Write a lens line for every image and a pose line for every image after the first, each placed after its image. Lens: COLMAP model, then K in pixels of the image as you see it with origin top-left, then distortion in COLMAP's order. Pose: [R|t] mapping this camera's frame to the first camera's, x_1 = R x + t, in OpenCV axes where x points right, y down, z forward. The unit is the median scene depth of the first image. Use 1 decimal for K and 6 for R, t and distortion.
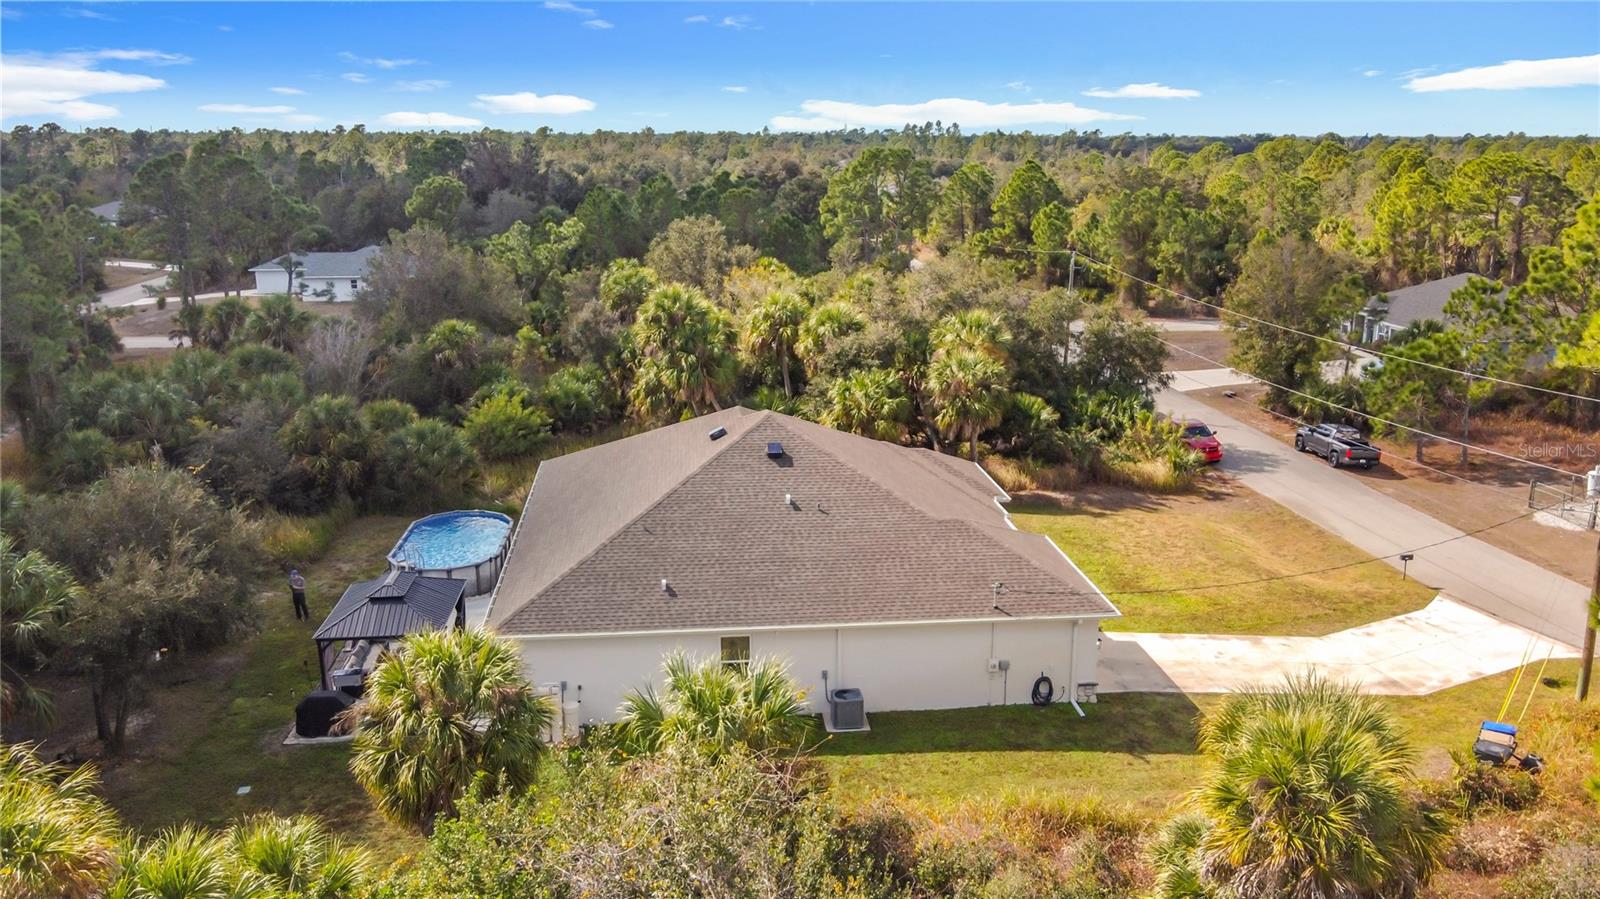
lens RADIAL K [[1294.1, 0, 800.0], [0, 1294.1, 449.5], [0, 0, 1]] dist [-0.007115, 0.015334]
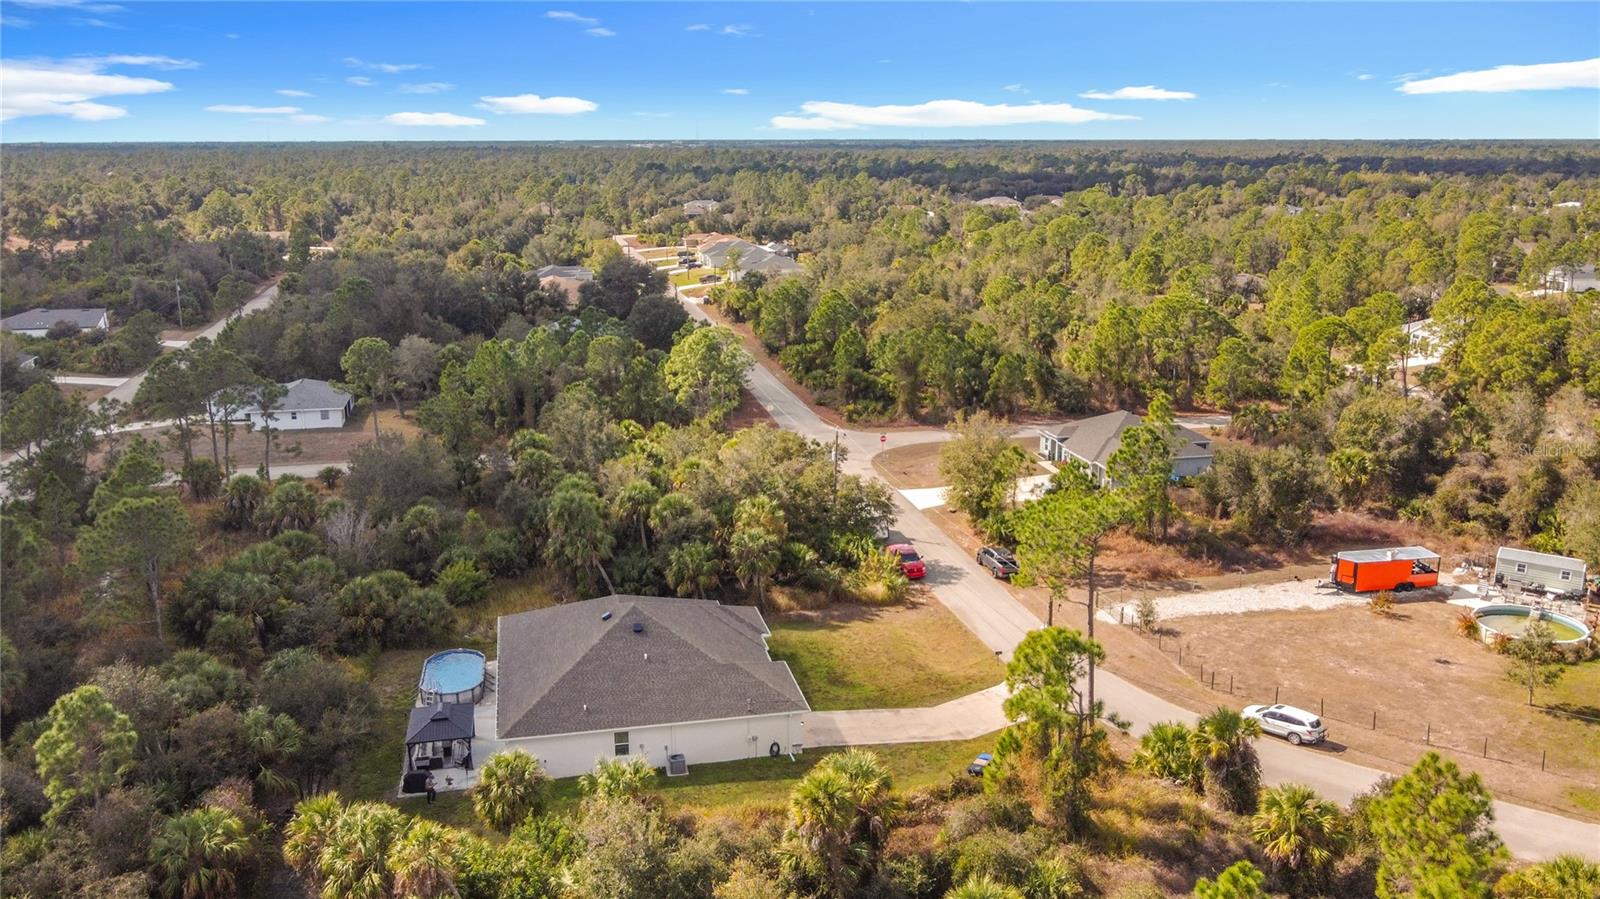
lens RADIAL K [[1294.1, 0, 800.0], [0, 1294.1, 449.5], [0, 0, 1]] dist [-0.007115, 0.015334]
pose [[0.993883, -0.029329, 0.106475, 0.014826], [0.029453, 0.999566, 0.000406, -0.167193], [-0.106441, 0.002732, 0.994315, -0.603523]]
